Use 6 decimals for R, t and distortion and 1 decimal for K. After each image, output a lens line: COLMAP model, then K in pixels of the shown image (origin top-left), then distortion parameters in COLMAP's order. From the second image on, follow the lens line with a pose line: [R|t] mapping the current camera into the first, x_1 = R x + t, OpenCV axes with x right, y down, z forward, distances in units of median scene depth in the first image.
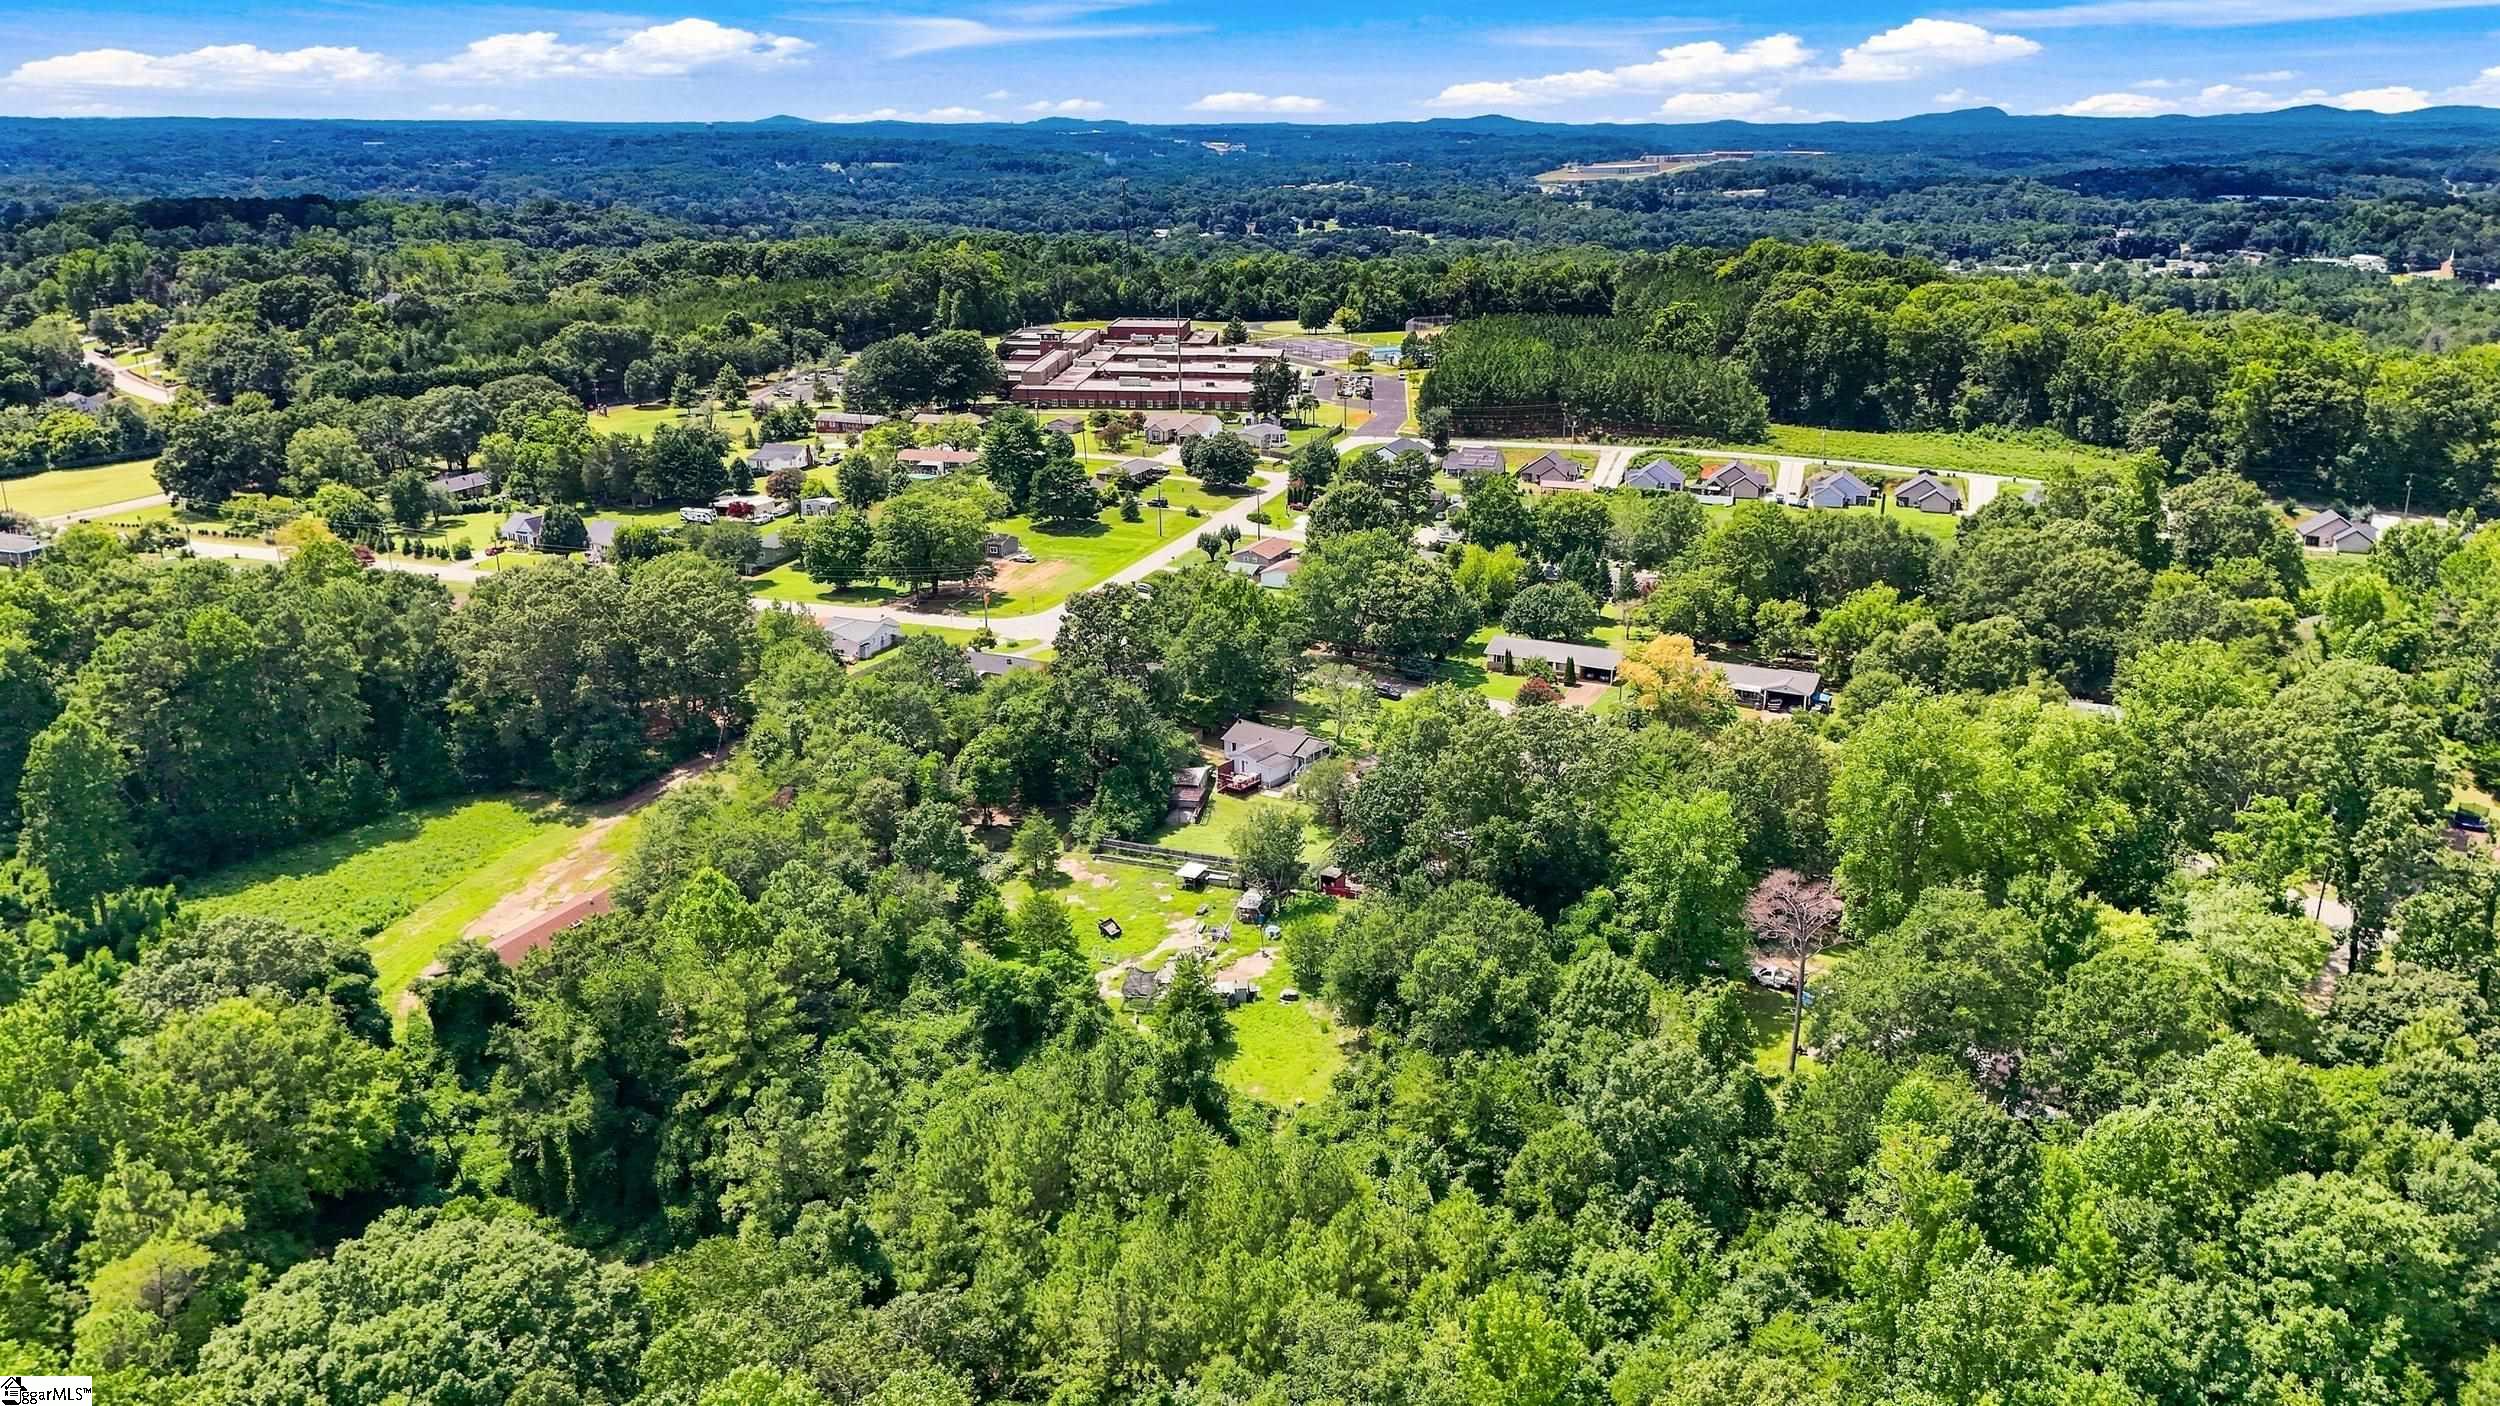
lens RADIAL K [[1754.8, 0, 1247.3], [0, 1754.8, 703.4], [0, 0, 1]] dist [0.011478, 0.001440]
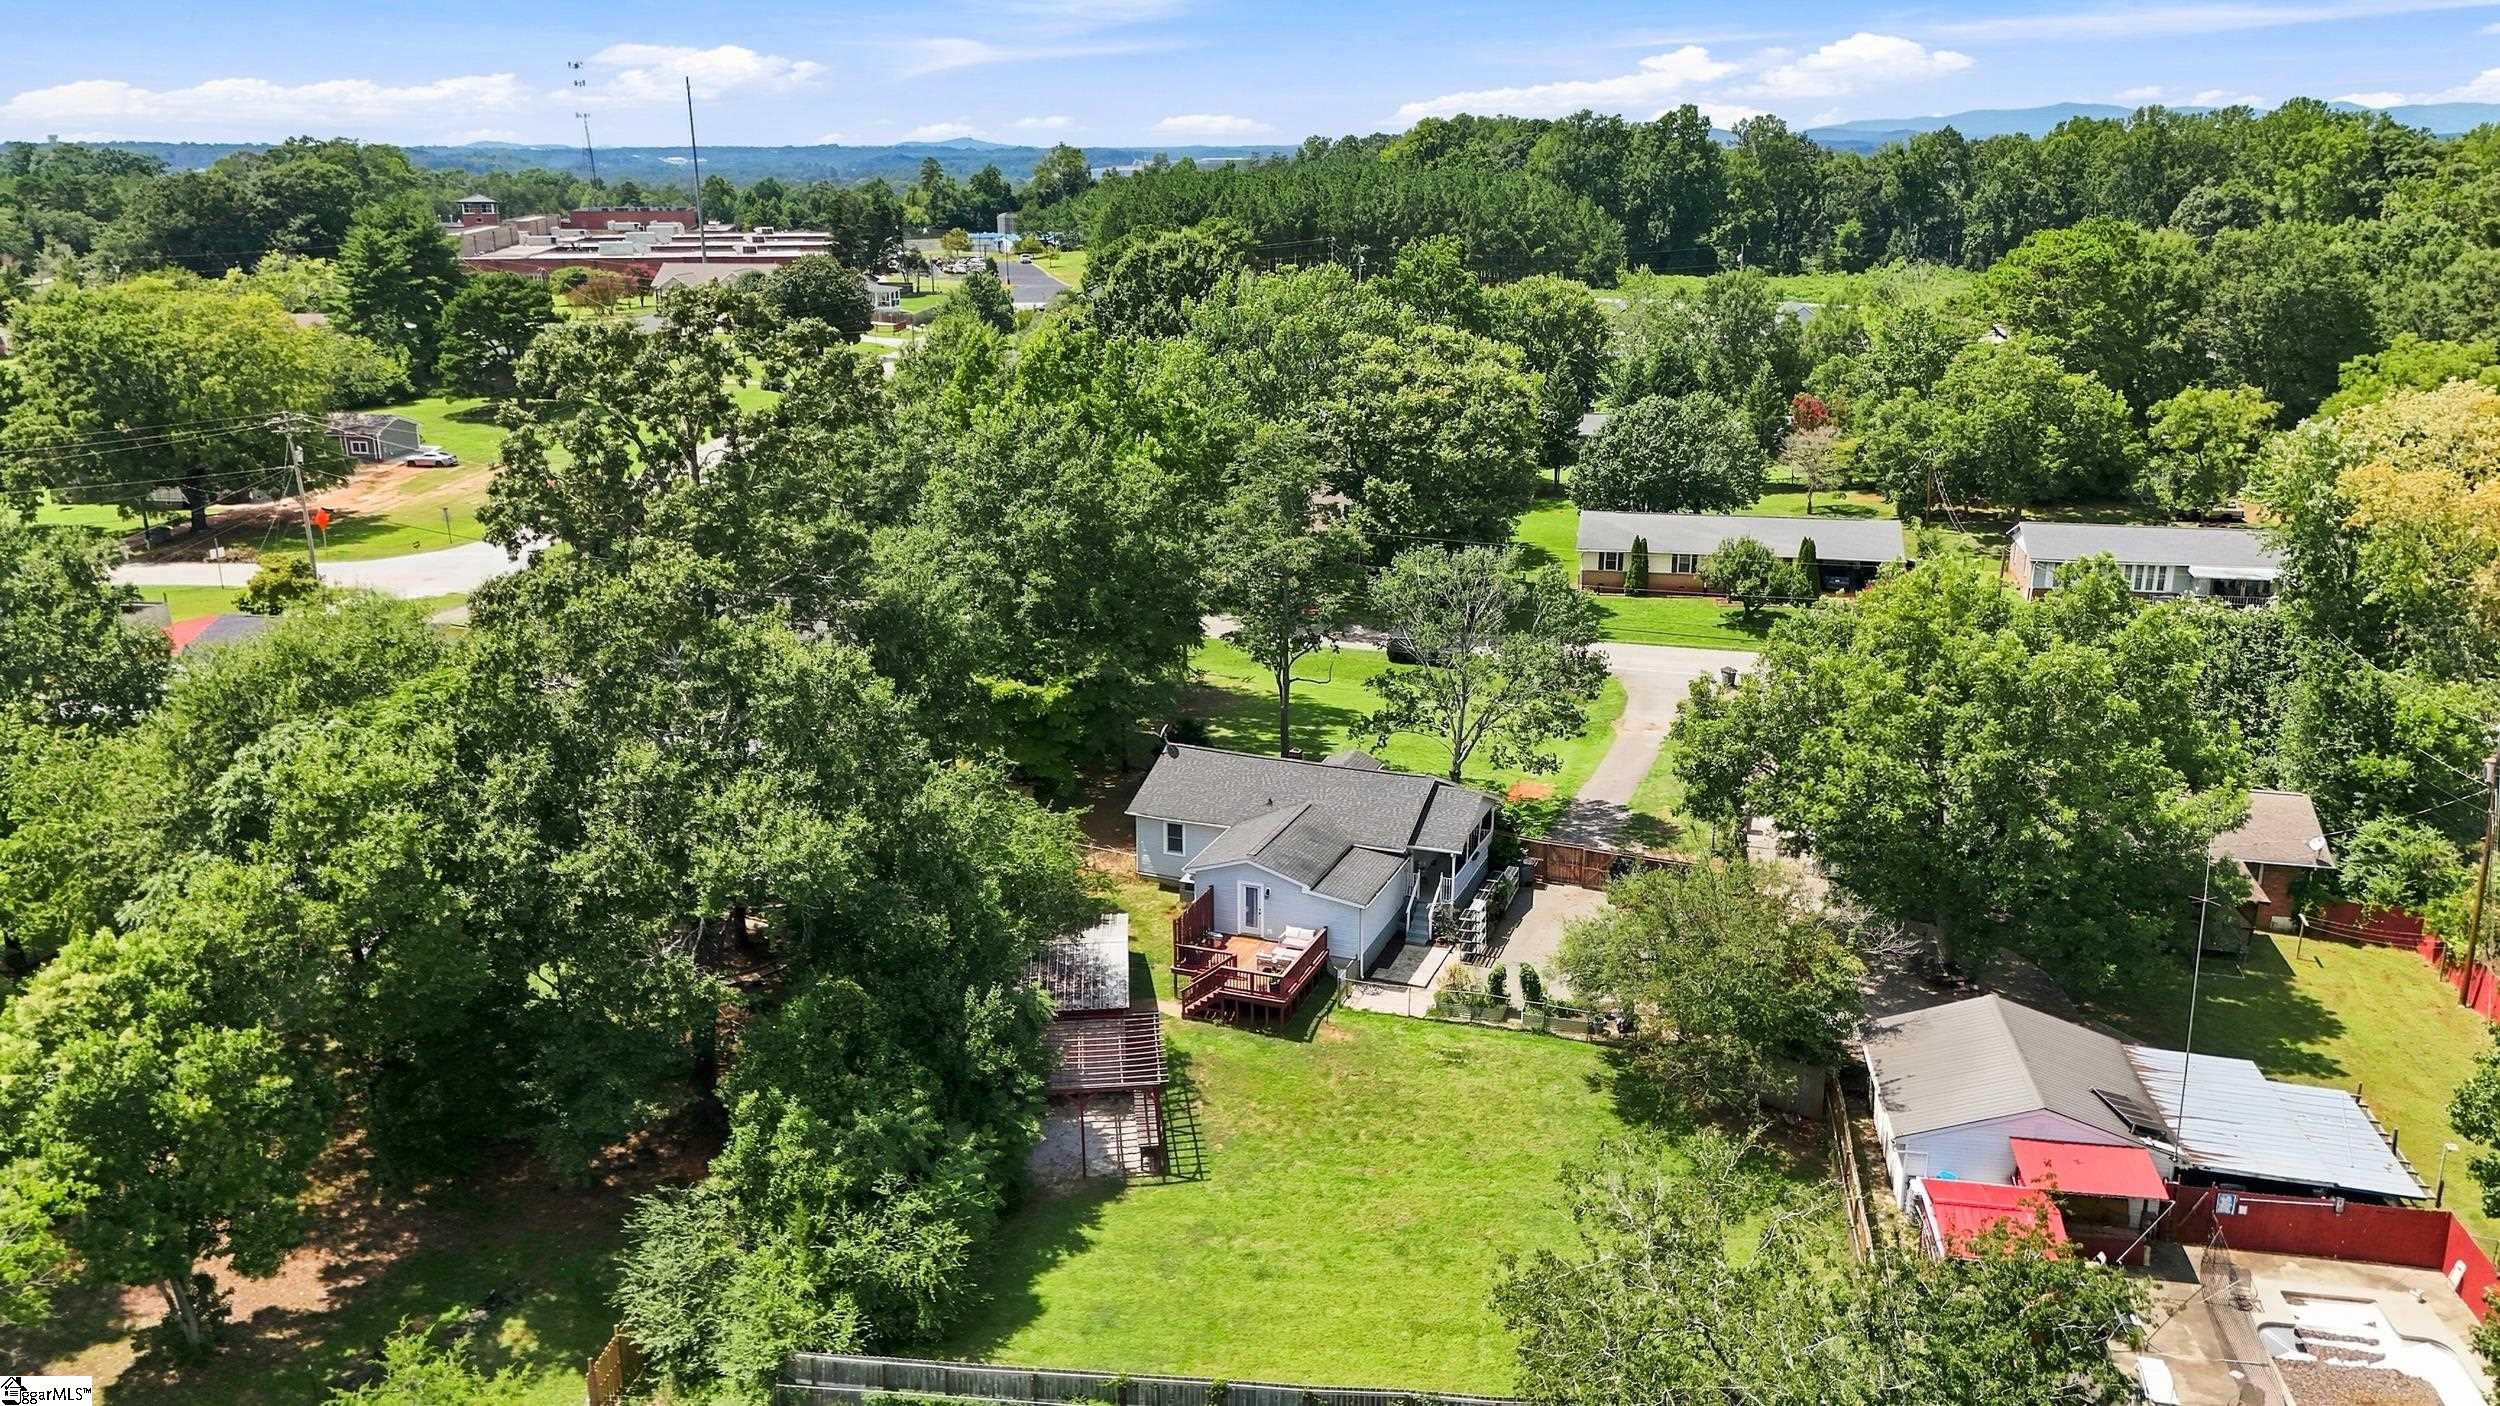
lens RADIAL K [[1754.8, 0, 1258.8], [0, 1754.8, 702.8], [0, 0, 1]] dist [0.011478, 0.001440]
pose [[0.957454, -0.076295, 0.278318, -0.078293], [0.080436, 0.996754, -0.003473, 0.004382], [-0.277149, 0.025712, 0.960483, 0.750999]]
